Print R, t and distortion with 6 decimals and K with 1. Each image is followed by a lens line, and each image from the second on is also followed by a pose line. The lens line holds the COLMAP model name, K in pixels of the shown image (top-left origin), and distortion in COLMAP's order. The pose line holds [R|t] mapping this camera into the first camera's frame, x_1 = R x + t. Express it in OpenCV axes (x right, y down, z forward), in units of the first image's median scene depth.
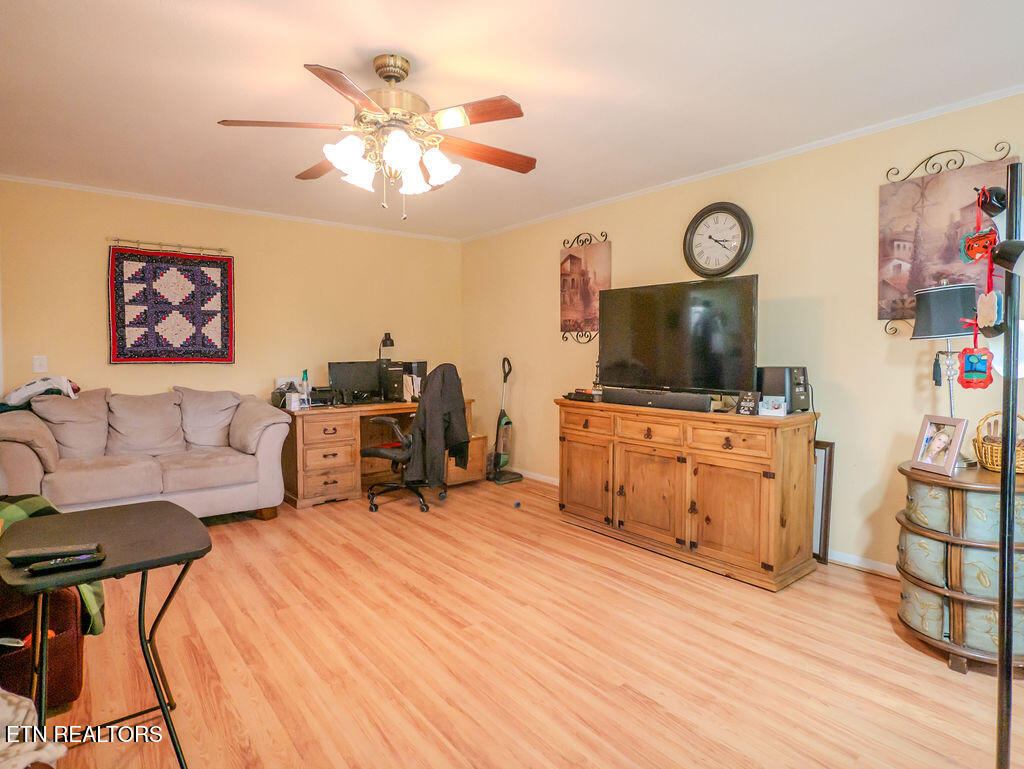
lens RADIAL K [[561.1, 0, 507.1], [0, 561.1, 371.2], [0, 0, 1]] dist [0.001719, 0.001657]
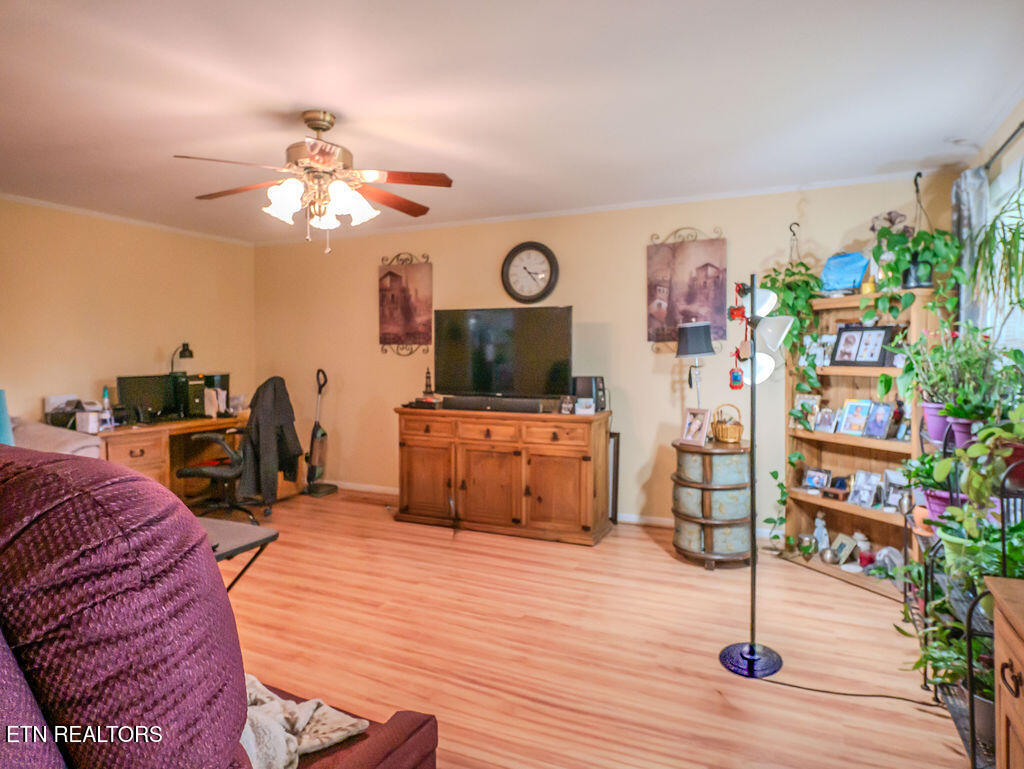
lens RADIAL K [[620.4, 0, 498.1], [0, 620.4, 369.9], [0, 0, 1]] dist [-0.000976, 0.003807]
pose [[0.903076, -0.009538, 0.429376, -0.316932], [0.015418, 0.999829, -0.010217, -0.011024], [-0.429205, 0.015847, 0.903068, -0.214172]]
